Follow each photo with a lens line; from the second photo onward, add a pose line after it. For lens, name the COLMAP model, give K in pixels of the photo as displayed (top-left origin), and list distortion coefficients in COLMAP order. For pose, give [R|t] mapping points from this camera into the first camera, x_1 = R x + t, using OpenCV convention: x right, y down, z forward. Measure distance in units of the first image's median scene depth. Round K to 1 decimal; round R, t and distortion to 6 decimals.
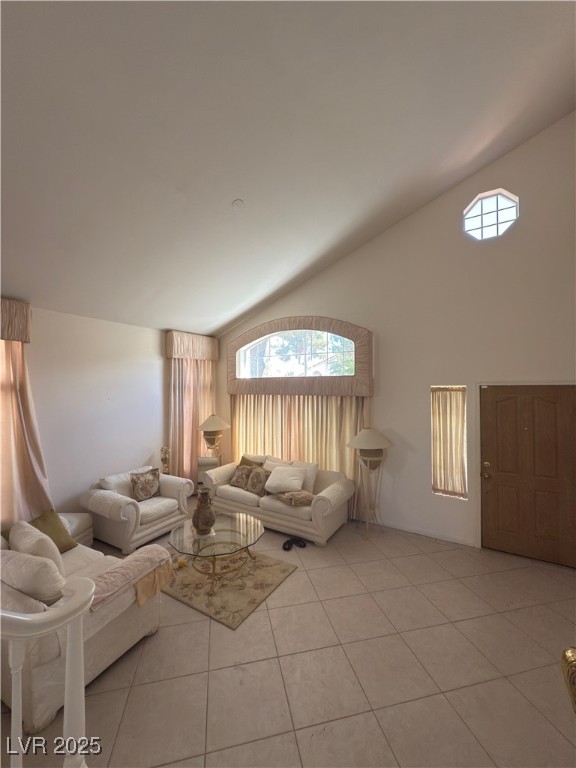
lens RADIAL K [[305.2, 0, 288.0], [0, 305.2, 384.0], [0, 0, 1]] dist [0.000236, 0.000195]
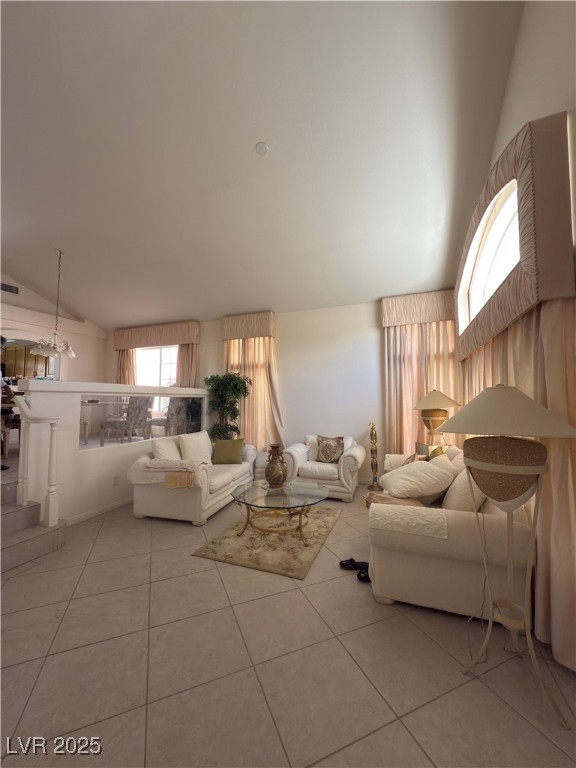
lens RADIAL K [[305.2, 0, 288.0], [0, 305.2, 384.0], [0, 0, 1]] dist [0.000236, 0.000195]
pose [[0.181461, -0.055048, -0.981856, 0.582393], [0.014961, 0.998471, -0.053215, 0.162785], [0.983284, -0.005033, 0.182007, 0.687528]]
